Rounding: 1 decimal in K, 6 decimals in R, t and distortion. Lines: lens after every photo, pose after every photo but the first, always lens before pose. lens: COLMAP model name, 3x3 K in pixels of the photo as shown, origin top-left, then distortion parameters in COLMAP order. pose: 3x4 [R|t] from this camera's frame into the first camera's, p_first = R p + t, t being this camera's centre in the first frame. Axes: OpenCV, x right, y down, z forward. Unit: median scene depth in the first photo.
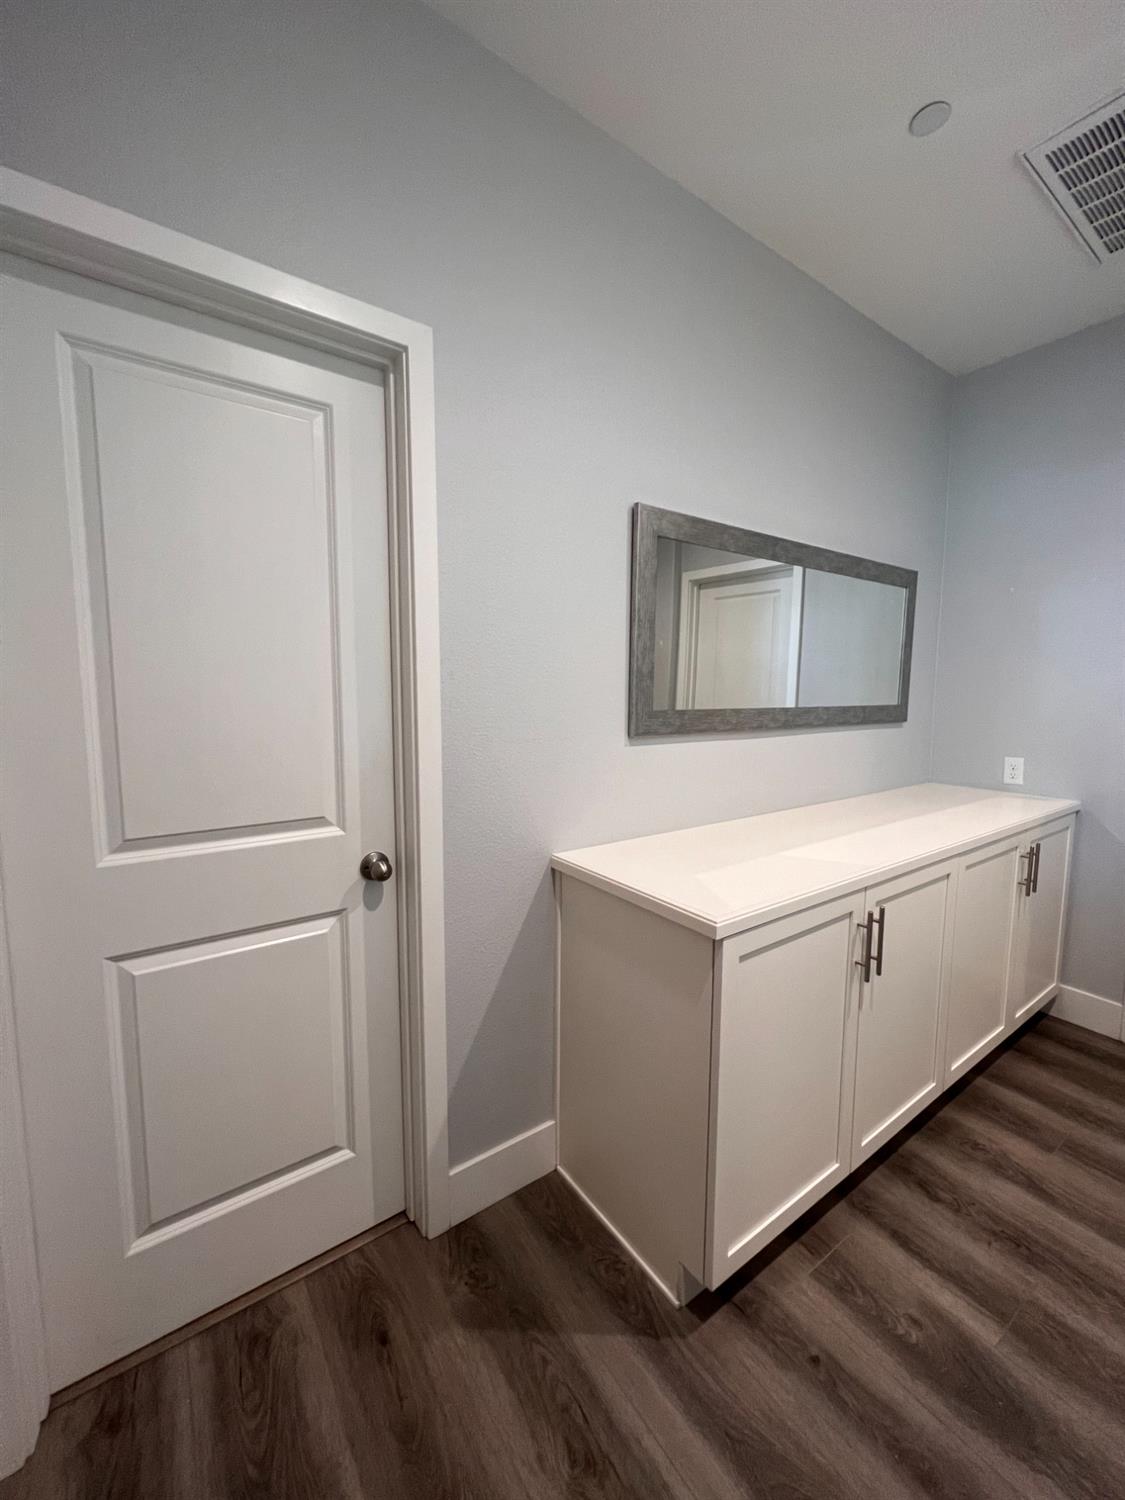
lens RADIAL K [[599.8, 0, 563.1], [0, 599.8, 741.0], [0, 0, 1]] dist [-0.000390, -0.000490]
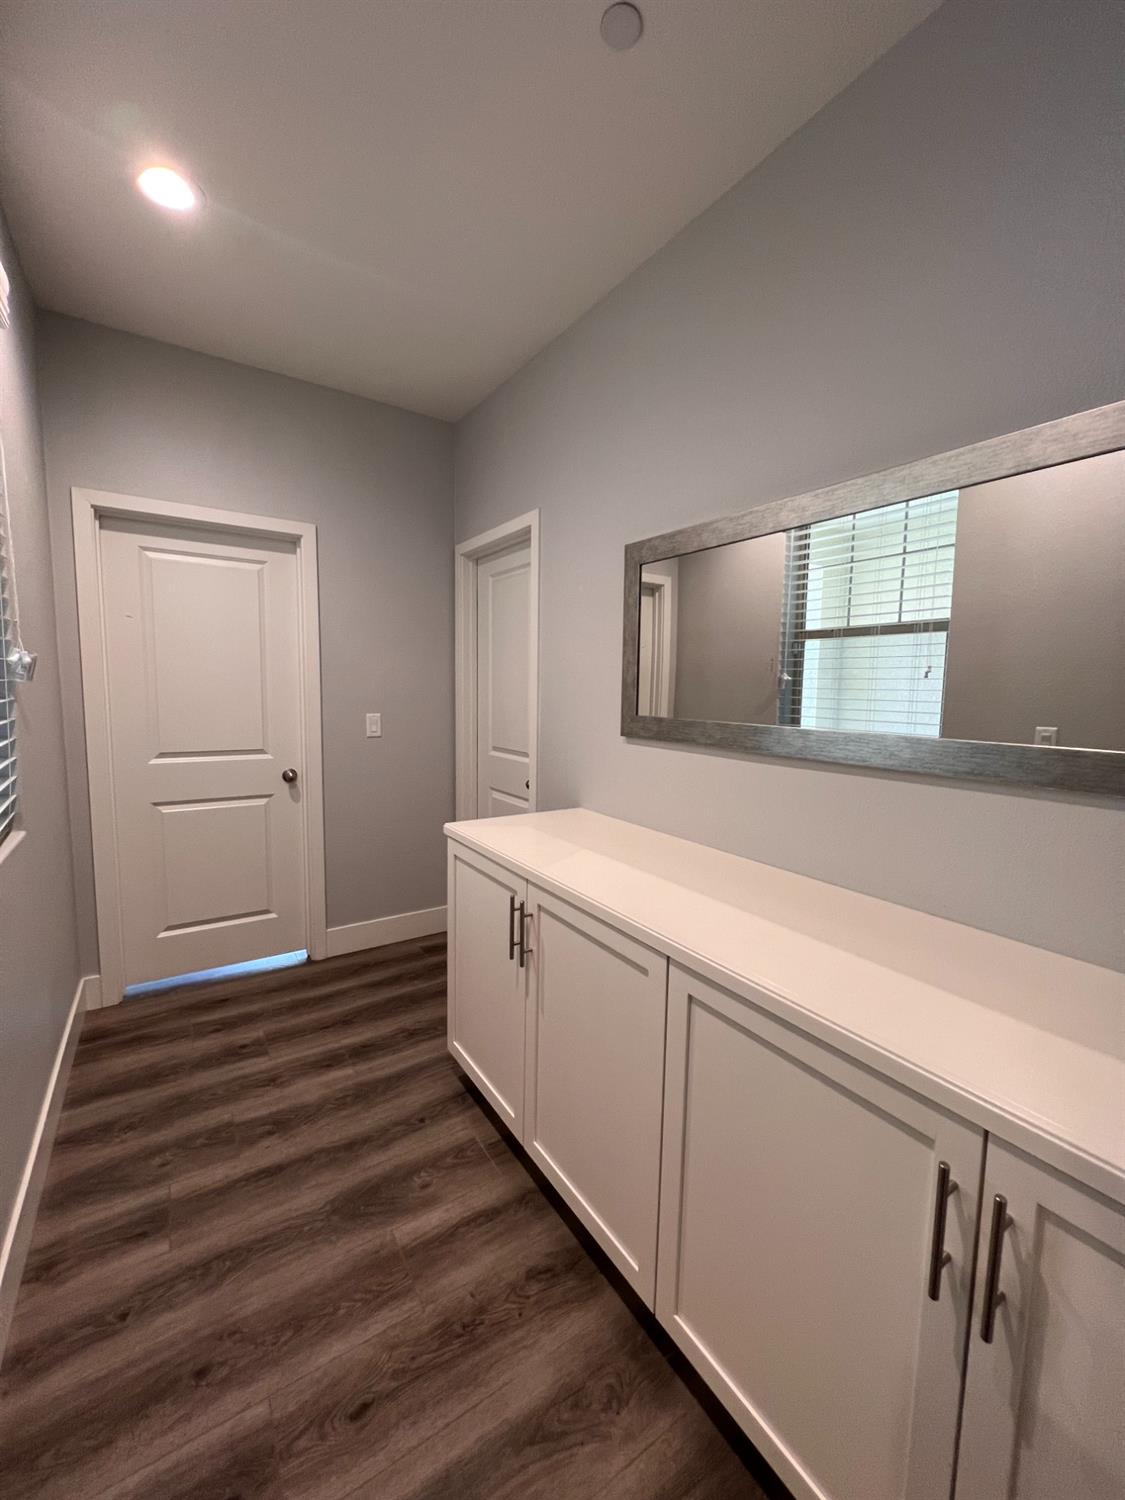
lens RADIAL K [[598.9, 0, 562.5], [0, 598.9, 750.0], [0, 0, 1]] dist [0.000165, -0.000046]
pose [[-0.036672, 0.088984, -0.995358, 1.510607], [-0.109780, 0.989641, 0.092517, -0.087632], [0.993279, 0.112663, -0.026523, 1.042812]]
